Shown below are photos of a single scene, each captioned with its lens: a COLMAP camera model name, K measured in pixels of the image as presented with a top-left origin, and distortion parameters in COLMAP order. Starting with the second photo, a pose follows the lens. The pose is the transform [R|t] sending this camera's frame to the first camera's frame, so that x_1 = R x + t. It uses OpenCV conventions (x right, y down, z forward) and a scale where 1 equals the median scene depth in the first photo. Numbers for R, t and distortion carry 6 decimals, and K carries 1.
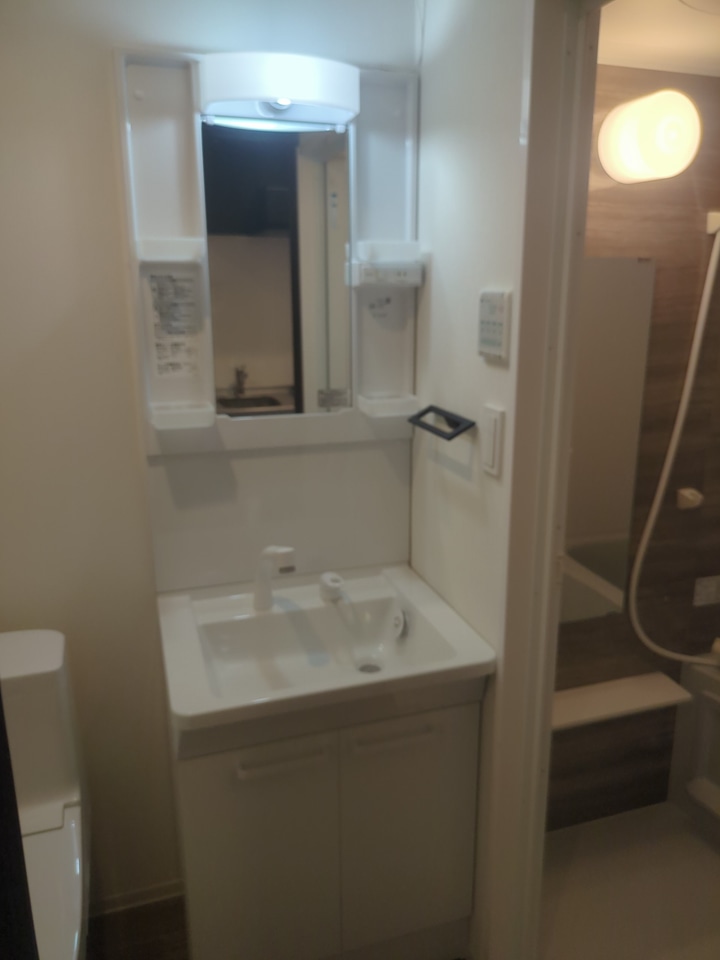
lens RADIAL K [[722.5, 0, 360.0], [0, 722.5, 480.0], [0, 0, 1]] dist [0.025047, -0.003030]
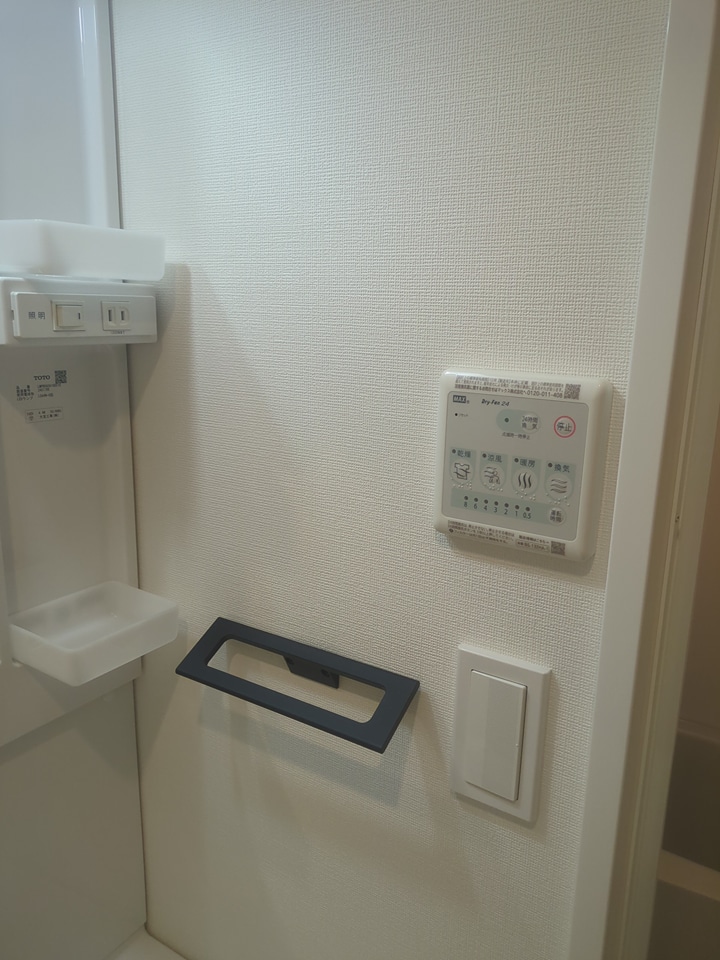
lens RADIAL K [[722.5, 0, 360.0], [0, 722.5, 480.0], [0, 0, 1]] dist [0.025047, -0.003030]
pose [[0.766593, -0.120831, 0.630663, -0.100778], [0.141955, 0.989726, 0.017074, -0.186158], [-0.626246, 0.076436, 0.775869, 0.626617]]
